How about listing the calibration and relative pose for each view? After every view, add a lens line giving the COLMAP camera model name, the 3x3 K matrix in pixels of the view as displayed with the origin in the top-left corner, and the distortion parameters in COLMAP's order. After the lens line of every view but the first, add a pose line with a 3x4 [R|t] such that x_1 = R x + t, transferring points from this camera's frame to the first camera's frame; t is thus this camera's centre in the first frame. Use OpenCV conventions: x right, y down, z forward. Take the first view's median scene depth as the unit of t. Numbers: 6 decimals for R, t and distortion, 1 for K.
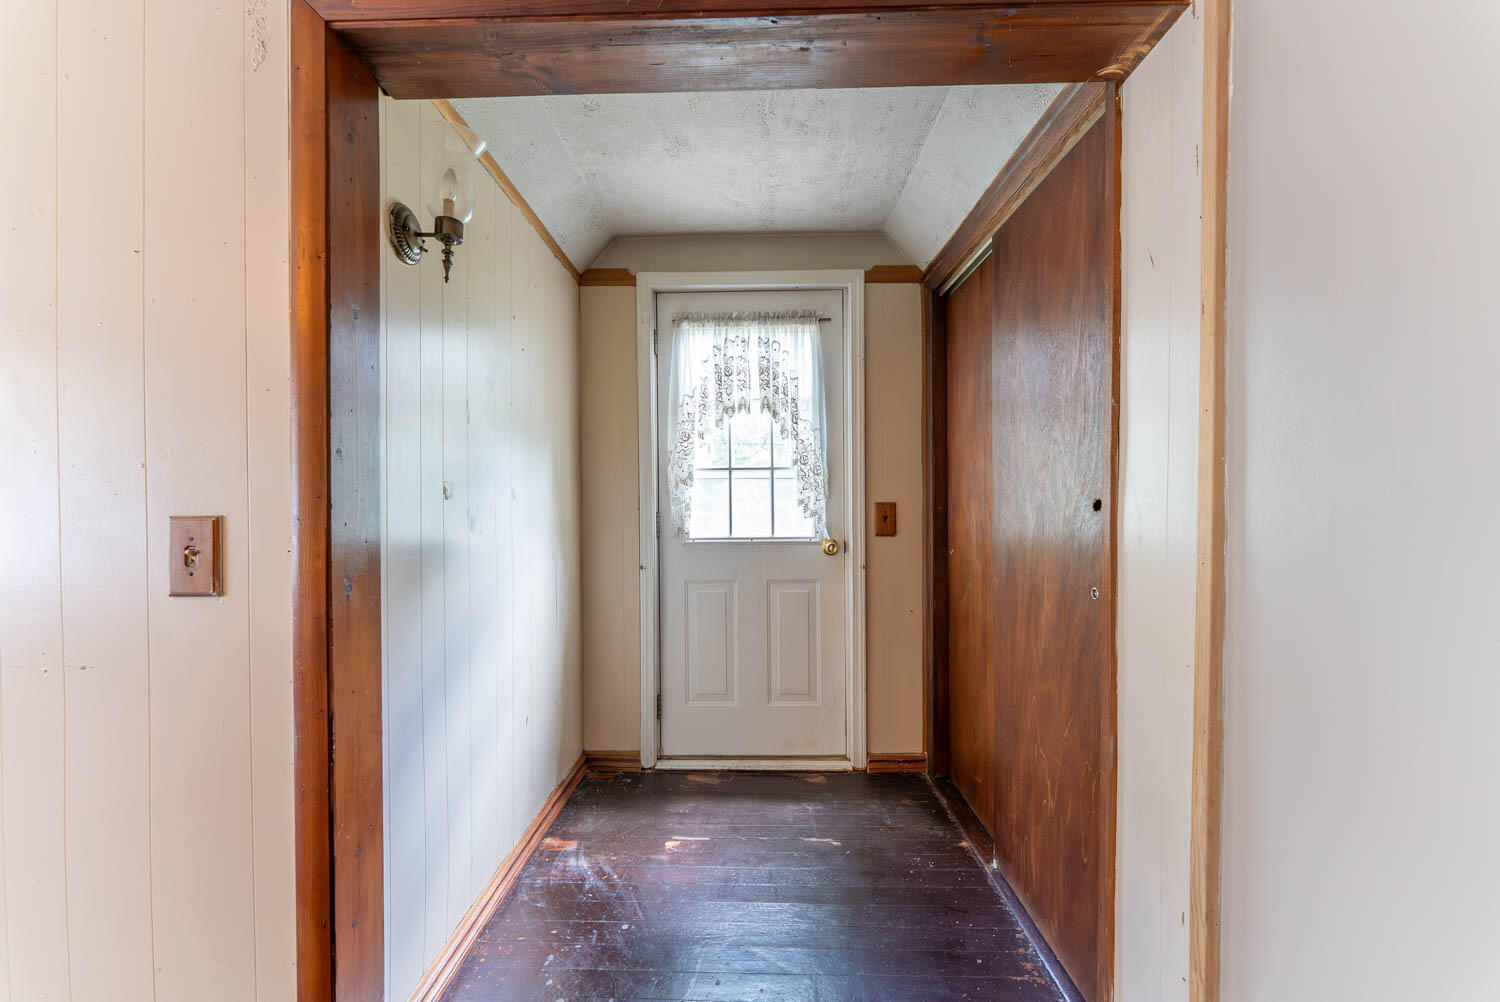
lens RADIAL K [[600.3, 0, 746.4], [0, 600.3, 502.3], [0, 0, 1]] dist [-0.001188, 0.000734]
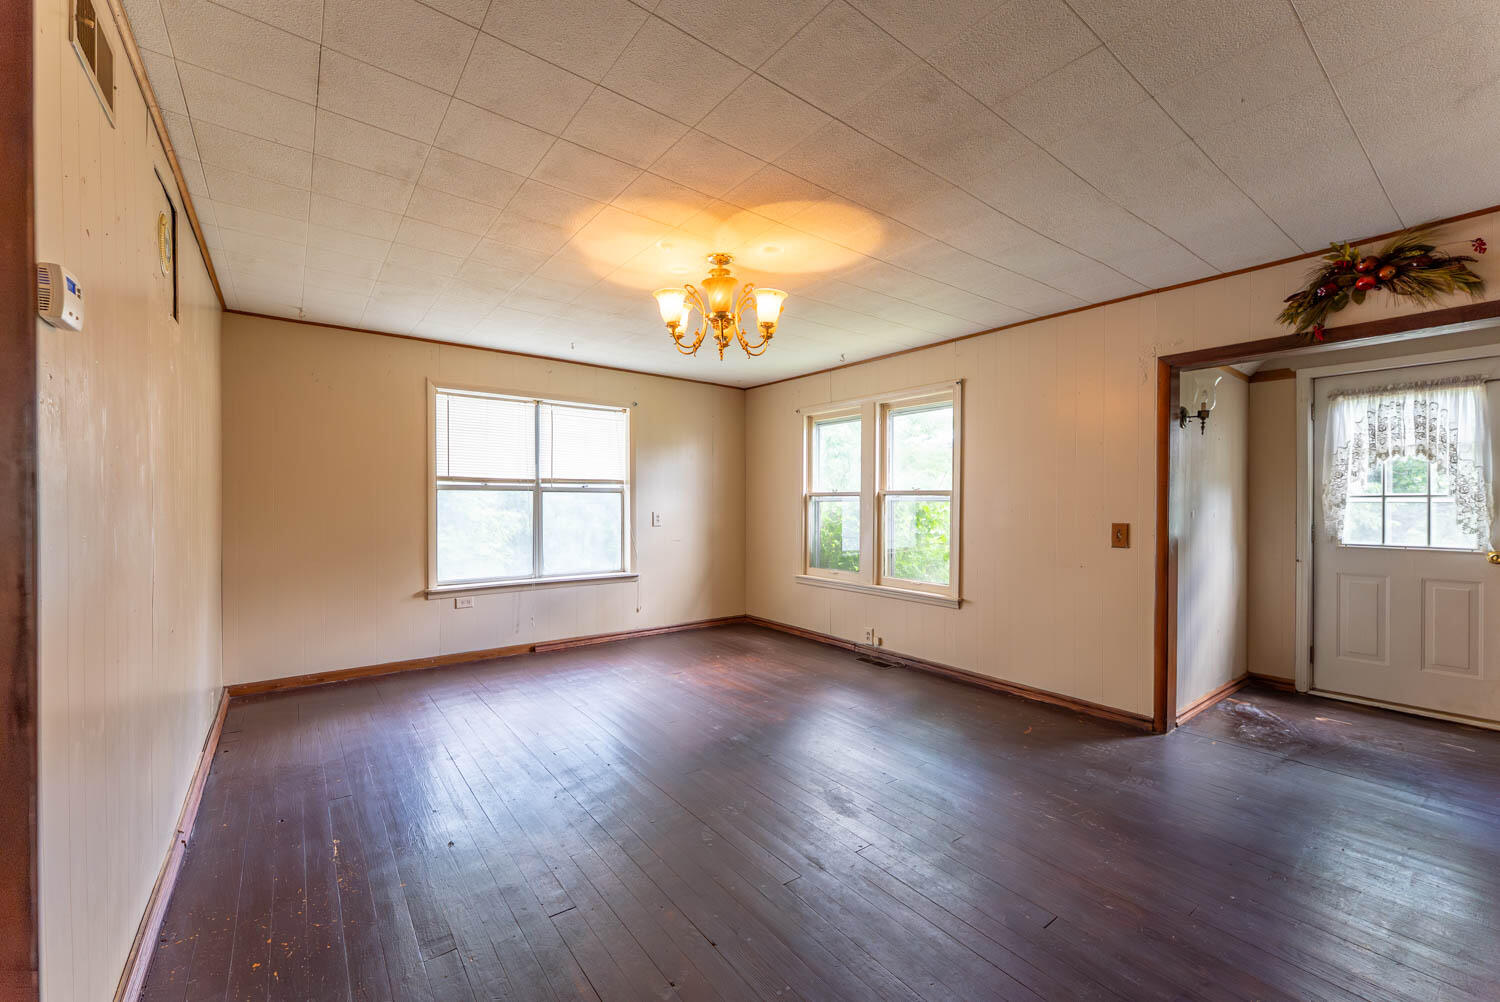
lens RADIAL K [[600.3, 0, 744.1], [0, 600.3, 503.2], [0, 0, 1]] dist [-0.001188, 0.000734]
pose [[0.615145, 0.011386, -0.788332, 0.162637], [-0.009764, 0.999929, 0.006823, -0.034676], [0.788354, 0.003500, 0.615212, -1.064985]]
